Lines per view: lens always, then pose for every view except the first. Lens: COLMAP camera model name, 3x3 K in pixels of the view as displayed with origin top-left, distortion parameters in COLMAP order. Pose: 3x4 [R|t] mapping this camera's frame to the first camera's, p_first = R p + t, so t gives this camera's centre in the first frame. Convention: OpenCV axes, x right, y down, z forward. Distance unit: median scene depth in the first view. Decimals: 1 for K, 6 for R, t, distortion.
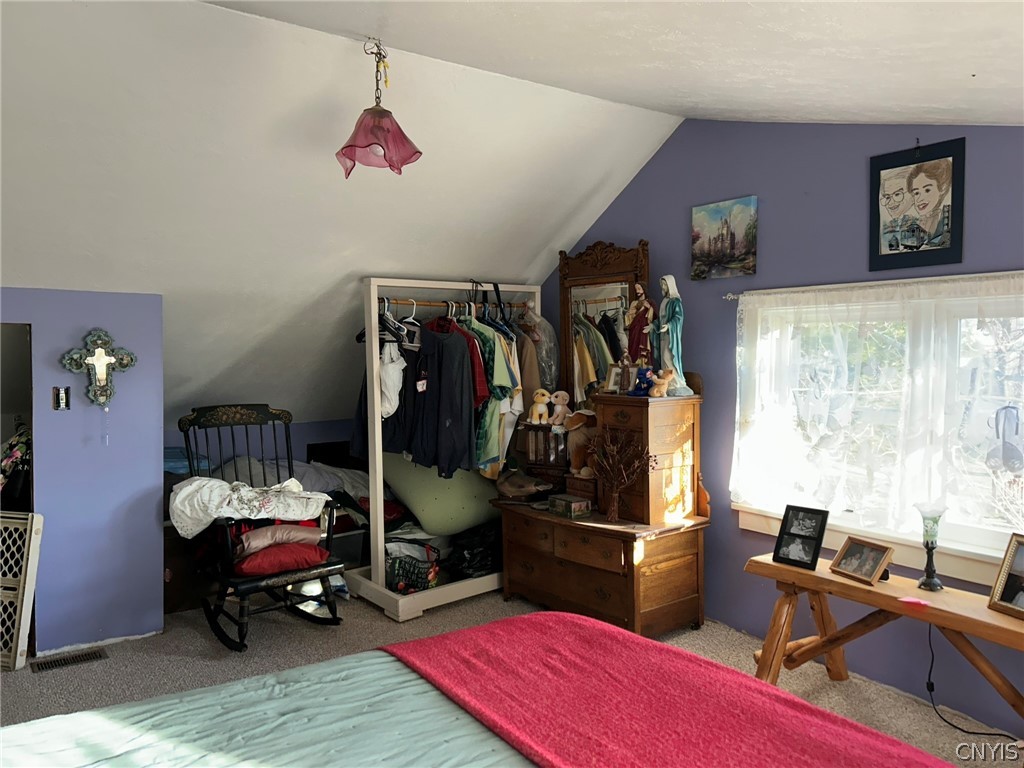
lens RADIAL K [[764.2, 0, 519.3], [0, 764.2, 380.6], [0, 0, 1]] dist [0.055275, -0.064835]
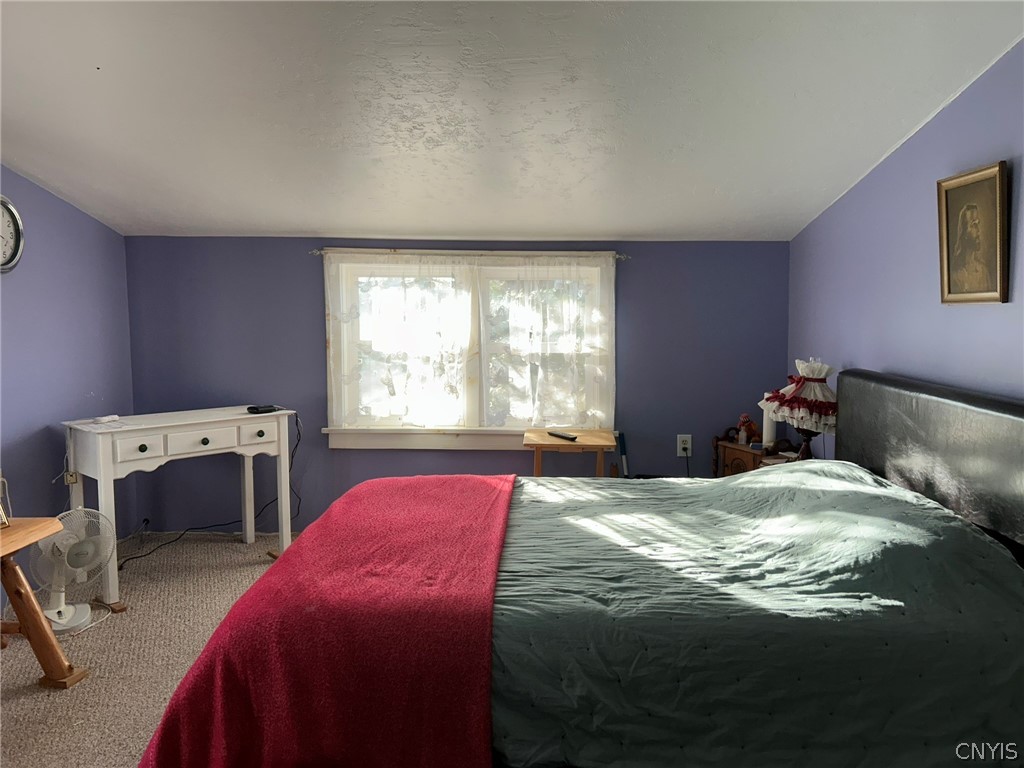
lens RADIAL K [[764.2, 0, 518.8], [0, 764.2, 378.6], [0, 0, 1]] dist [0.055275, -0.064835]
pose [[-0.797519, -0.068718, 0.599368, -0.486668], [0.014723, 0.990979, 0.133206, -0.039348], [-0.603114, 0.115059, -0.789313, 1.098522]]
